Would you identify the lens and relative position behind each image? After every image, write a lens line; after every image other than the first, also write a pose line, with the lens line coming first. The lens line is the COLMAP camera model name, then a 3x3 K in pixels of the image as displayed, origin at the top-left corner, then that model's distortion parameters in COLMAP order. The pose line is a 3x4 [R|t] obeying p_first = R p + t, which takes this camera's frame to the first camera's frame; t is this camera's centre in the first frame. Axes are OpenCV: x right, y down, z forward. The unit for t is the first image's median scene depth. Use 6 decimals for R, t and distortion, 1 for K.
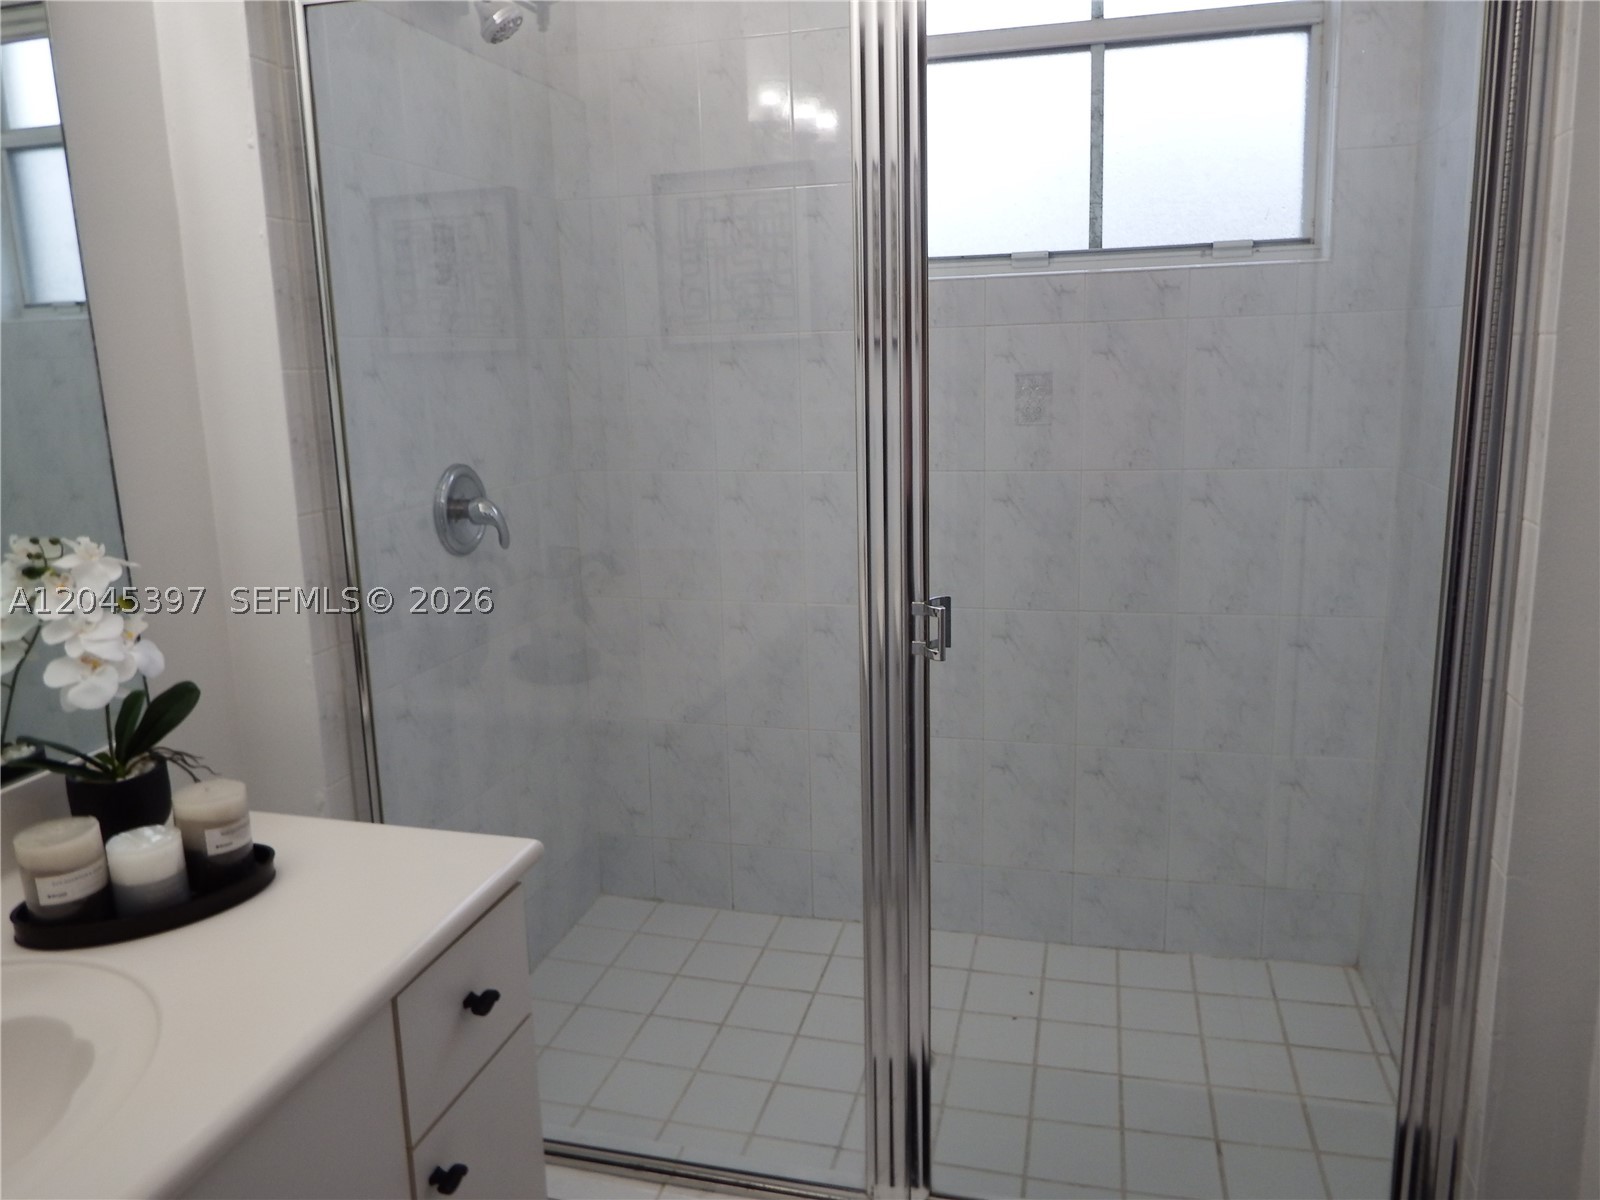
lens RADIAL K [[1156.6, 0, 800.0], [0, 1156.6, 600.0], [0, 0, 1]] dist [-0.010855, 0.000887]
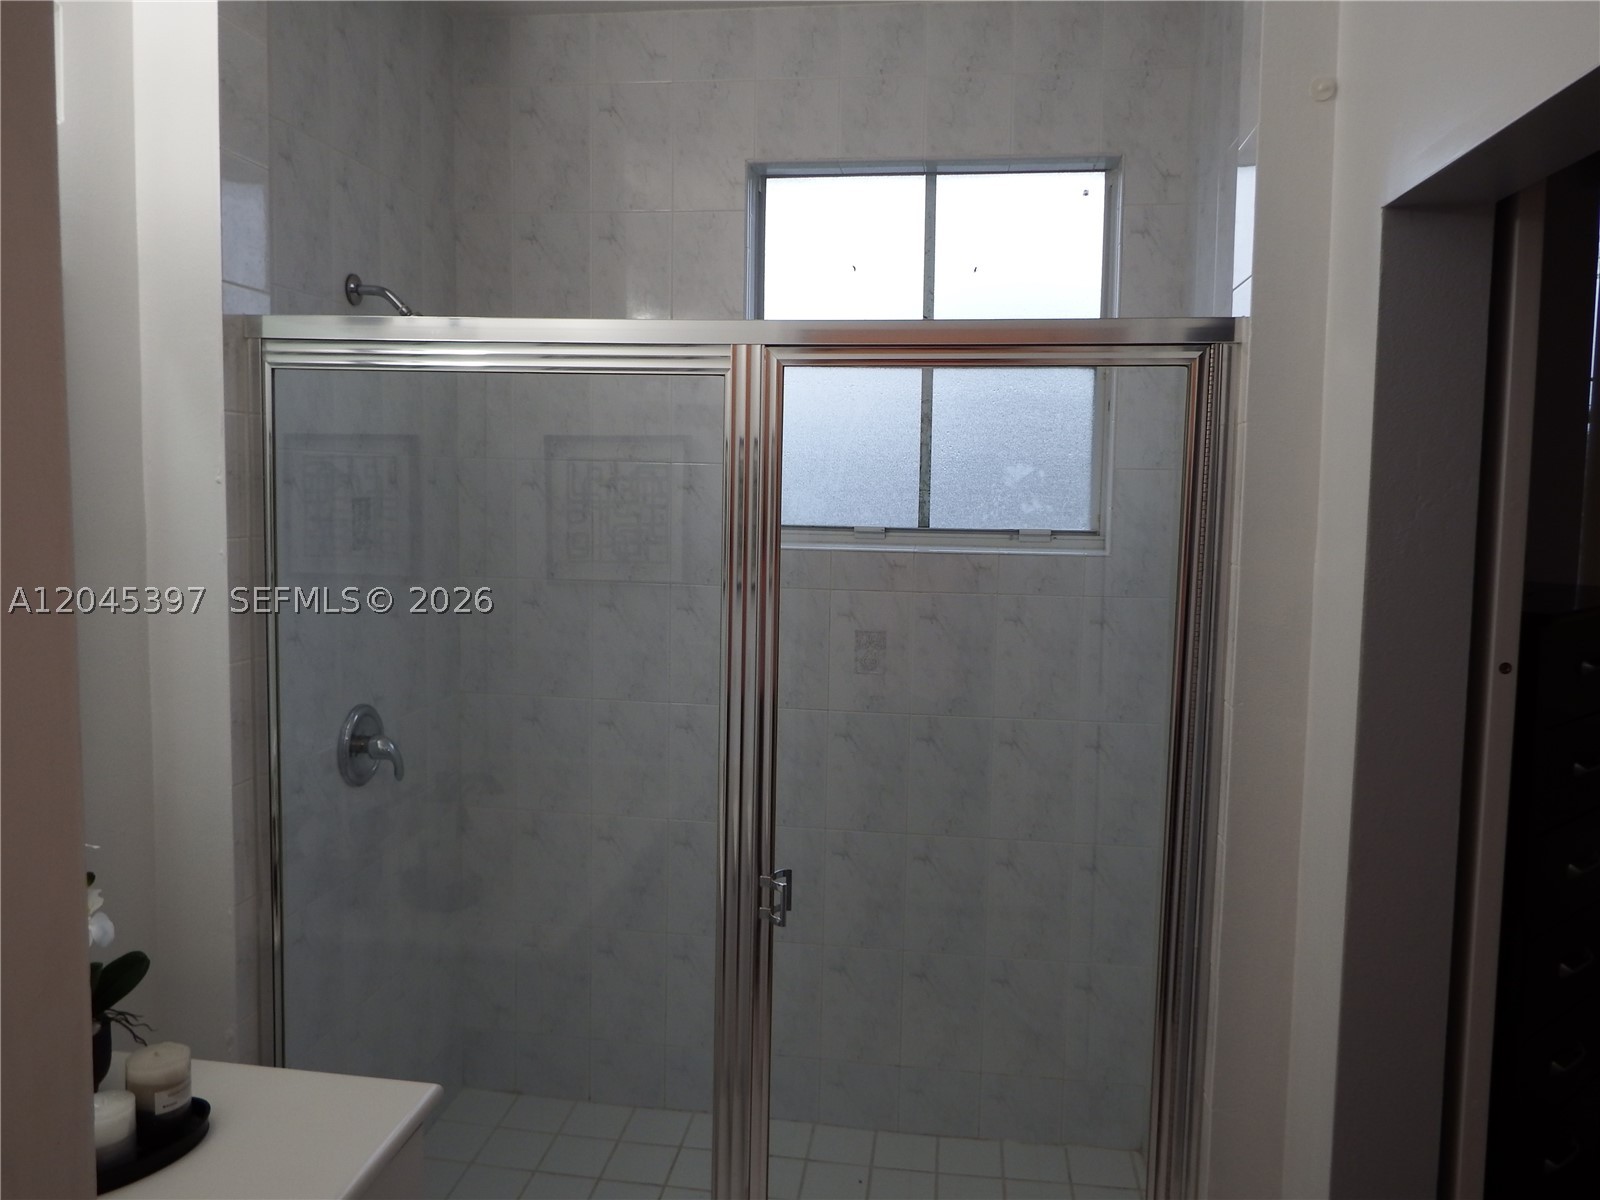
lens RADIAL K [[1171.0, 0, 800.0], [0, 1171.0, 600.0], [0, 0, 1]] dist [-0.000472, 0.003935]
pose [[0.992013, 0.034947, 0.121201, -0.014547], [-0.022654, 0.994592, -0.101359, -0.107171], [-0.124087, 0.097804, 0.987439, -0.171615]]
